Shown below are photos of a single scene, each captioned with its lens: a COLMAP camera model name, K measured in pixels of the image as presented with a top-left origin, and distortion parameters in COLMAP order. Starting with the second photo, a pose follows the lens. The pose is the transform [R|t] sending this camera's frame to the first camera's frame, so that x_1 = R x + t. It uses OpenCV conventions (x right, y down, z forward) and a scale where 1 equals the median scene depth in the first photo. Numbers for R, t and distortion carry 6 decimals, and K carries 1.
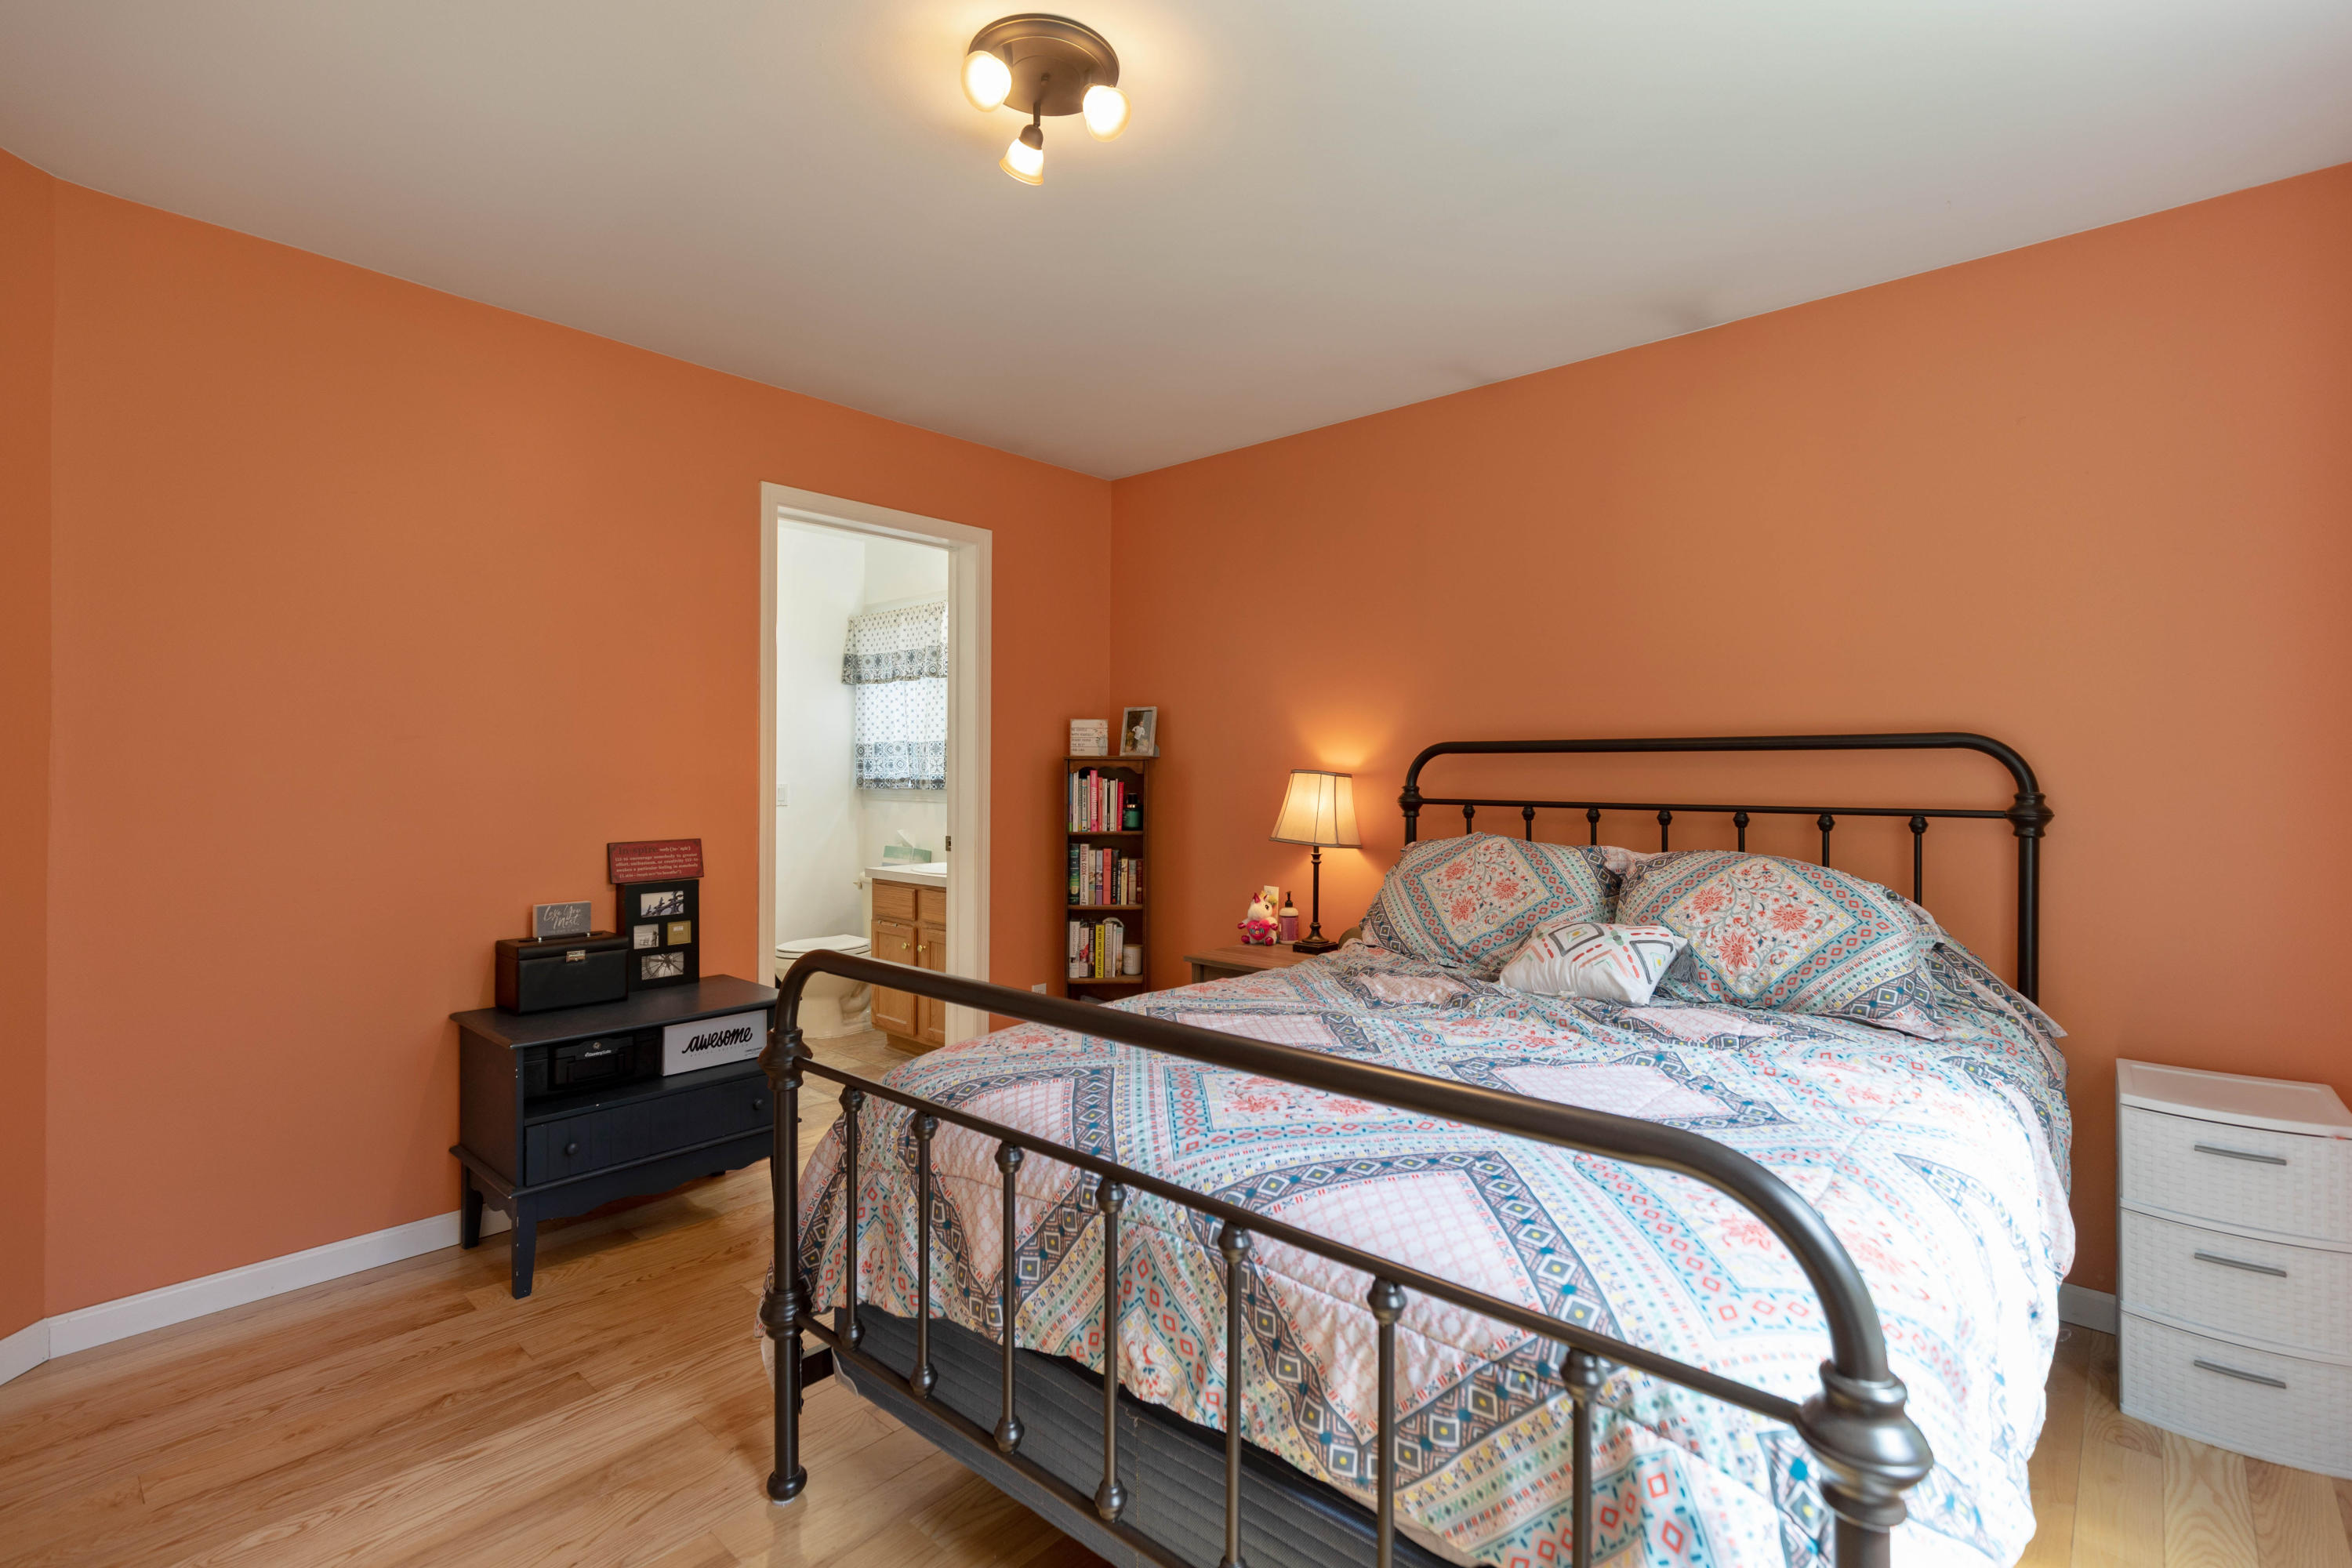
lens RADIAL K [[1057.4, 0, 1201.7], [0, 1057.4, 775.5], [0, 0, 1]] dist [0.001827, 0.000391]
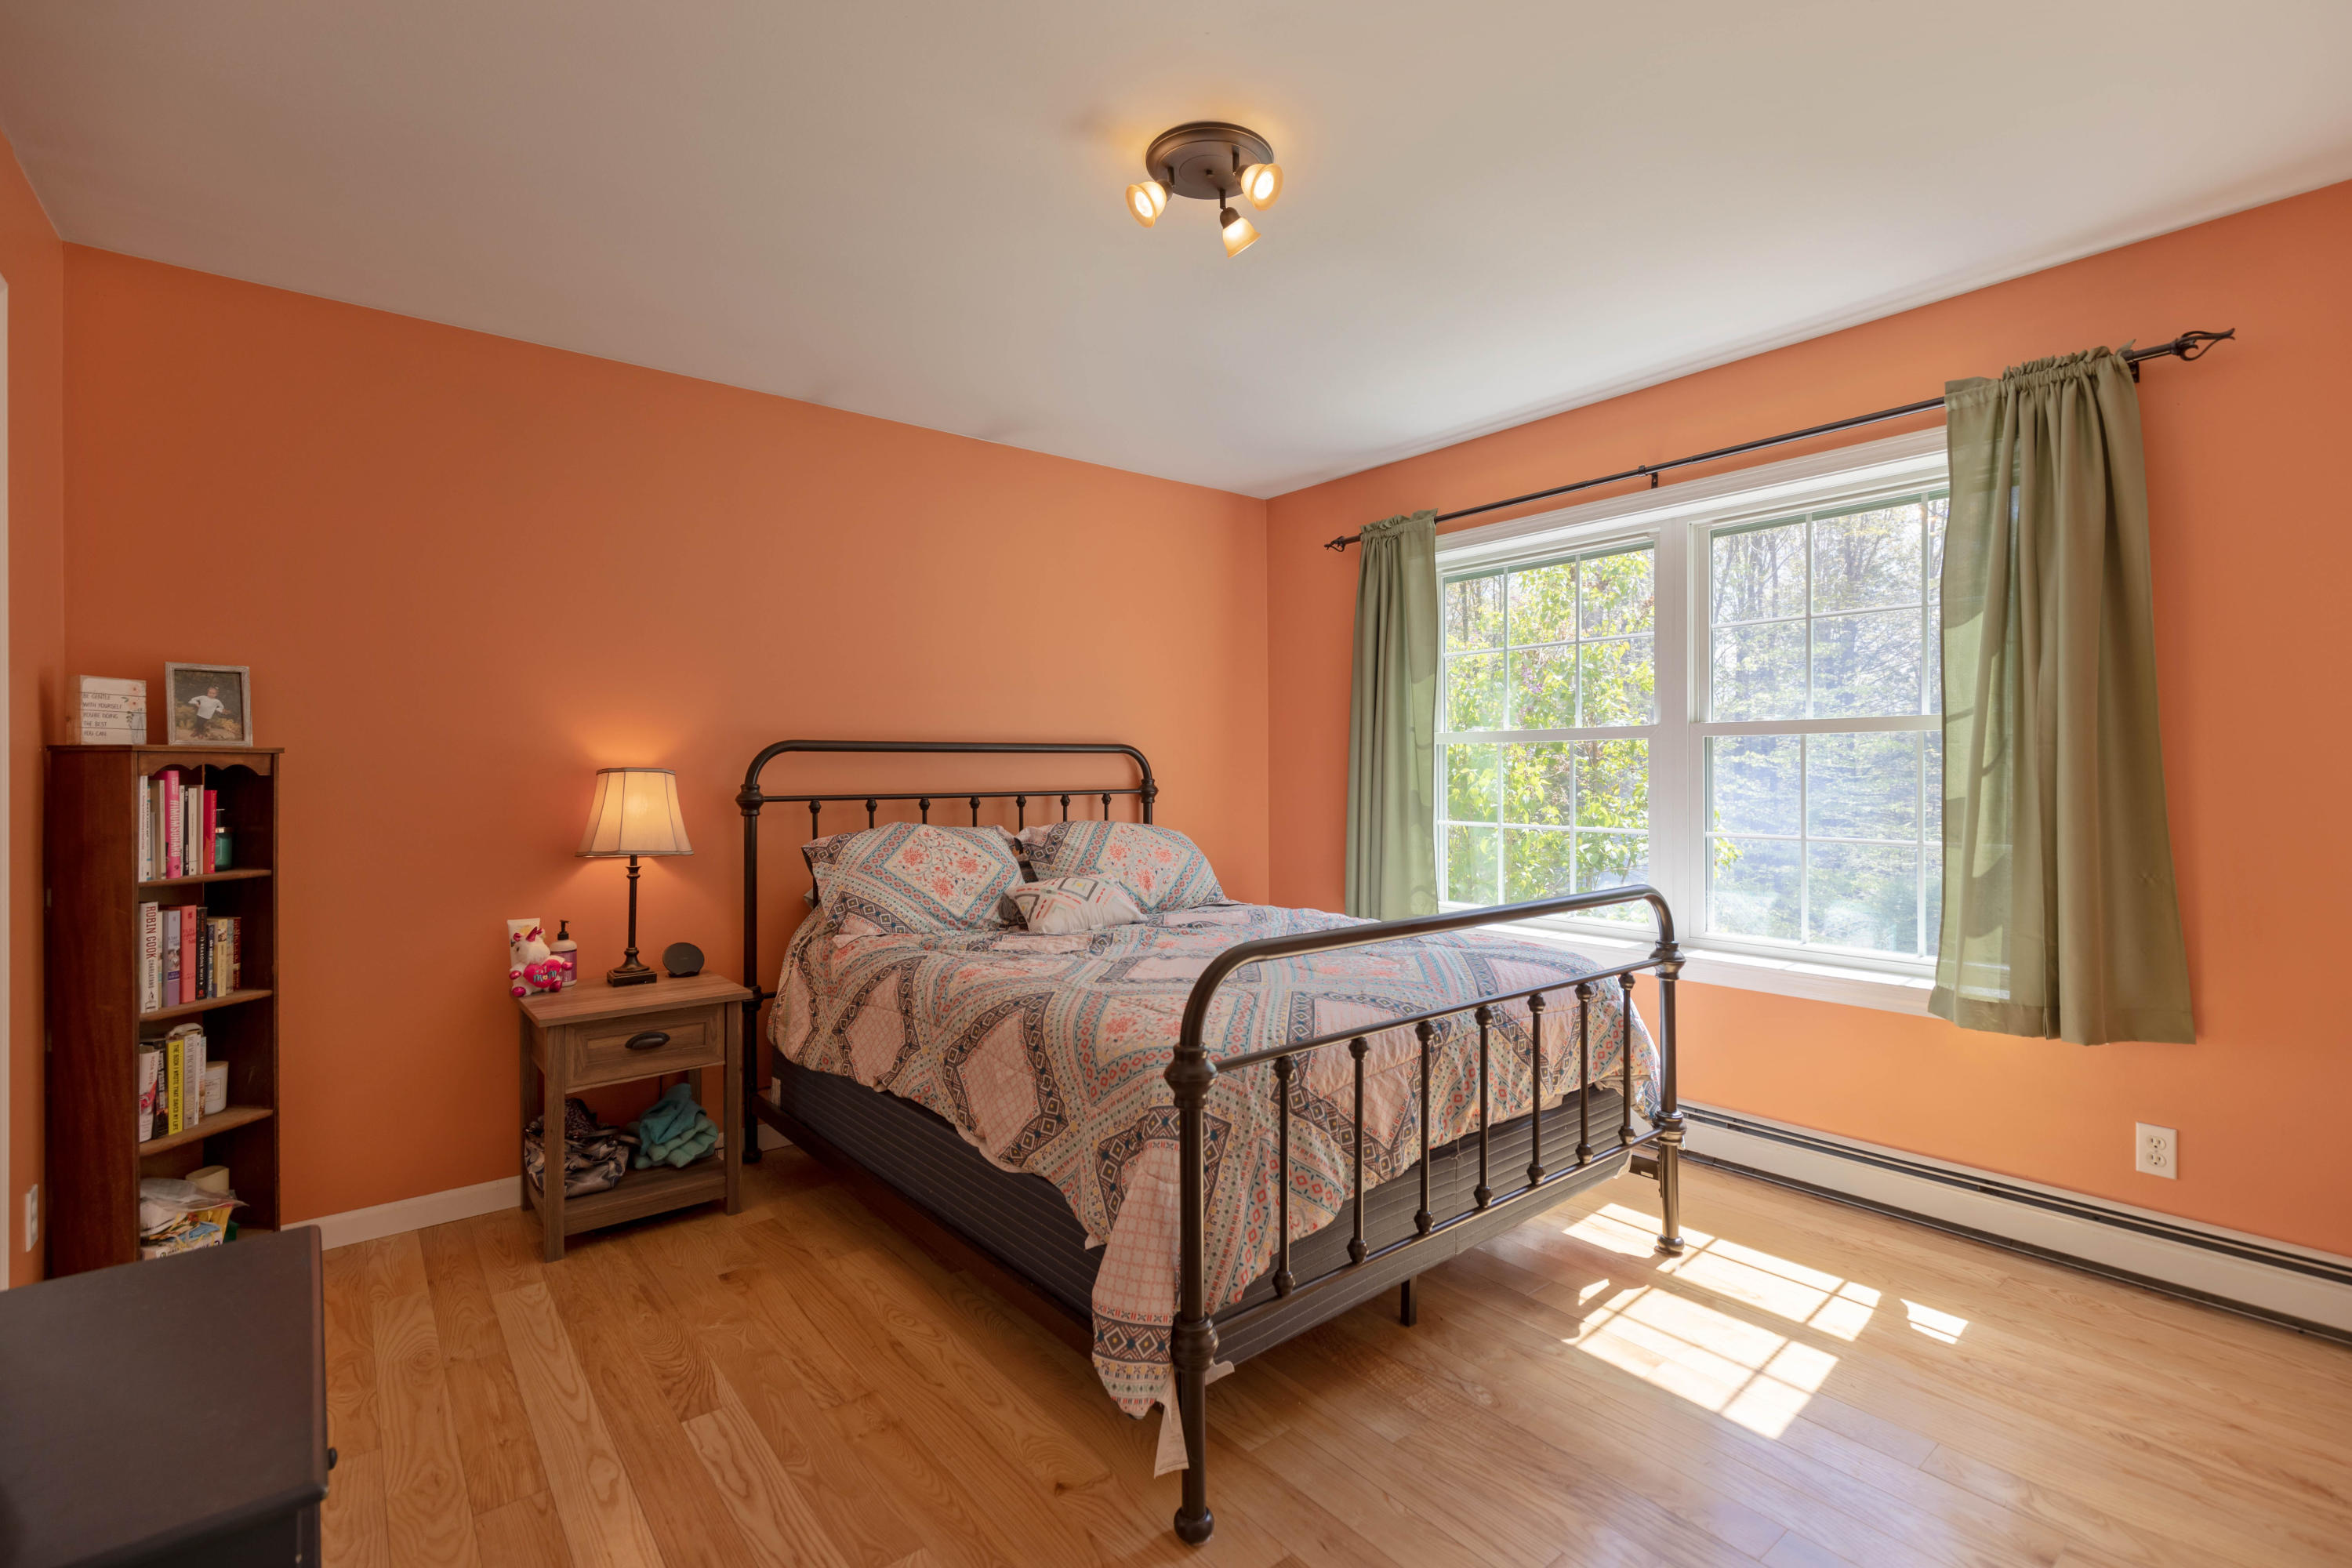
lens RADIAL K [[1057.4, 0, 1201.7], [0, 1057.4, 775.5], [0, 0, 1]] dist [0.001827, 0.000391]
pose [[0.157942, -0.012535, 0.987369, -0.582314], [0.005897, 0.999914, 0.011751, -0.005859], [-0.987431, 0.003966, 0.158002, 0.365606]]
